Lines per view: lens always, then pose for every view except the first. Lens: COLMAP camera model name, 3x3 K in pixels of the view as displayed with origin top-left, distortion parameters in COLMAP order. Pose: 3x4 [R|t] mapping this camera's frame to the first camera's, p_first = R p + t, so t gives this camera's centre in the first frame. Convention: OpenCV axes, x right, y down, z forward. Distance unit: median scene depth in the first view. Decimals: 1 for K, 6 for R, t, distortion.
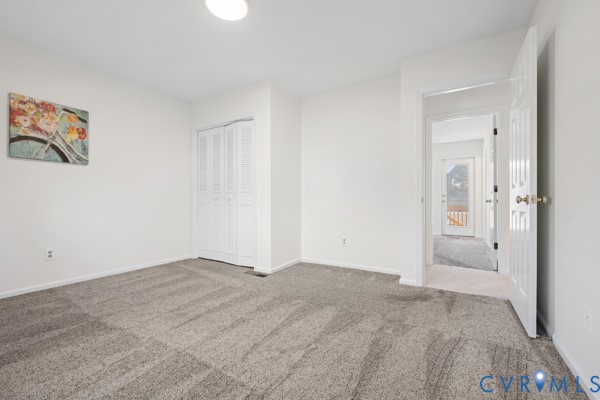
lens RADIAL K [[252.8, 0, 301.4], [0, 252.8, 201.0], [0, 0, 1]] dist [0.004343, 0.000359]
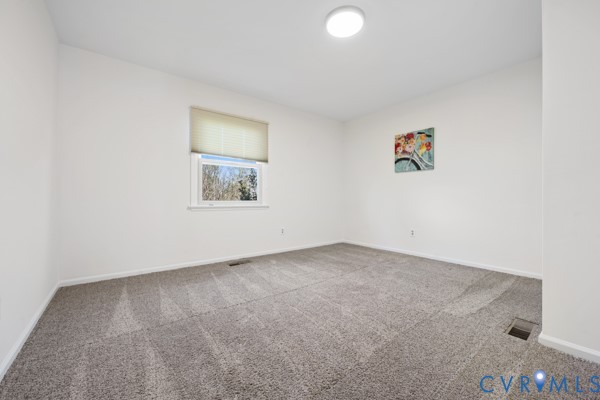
lens RADIAL K [[237.2, 0, 302.4], [0, 237.2, 197.4], [0, 0, 1]] dist [-0.002845, -0.000120]
pose [[-0.330243, 0.005091, -0.943882, 0.558541], [0.001023, 0.999987, 0.005036, -0.005793], [0.943895, 0.000698, -0.330244, 0.837832]]
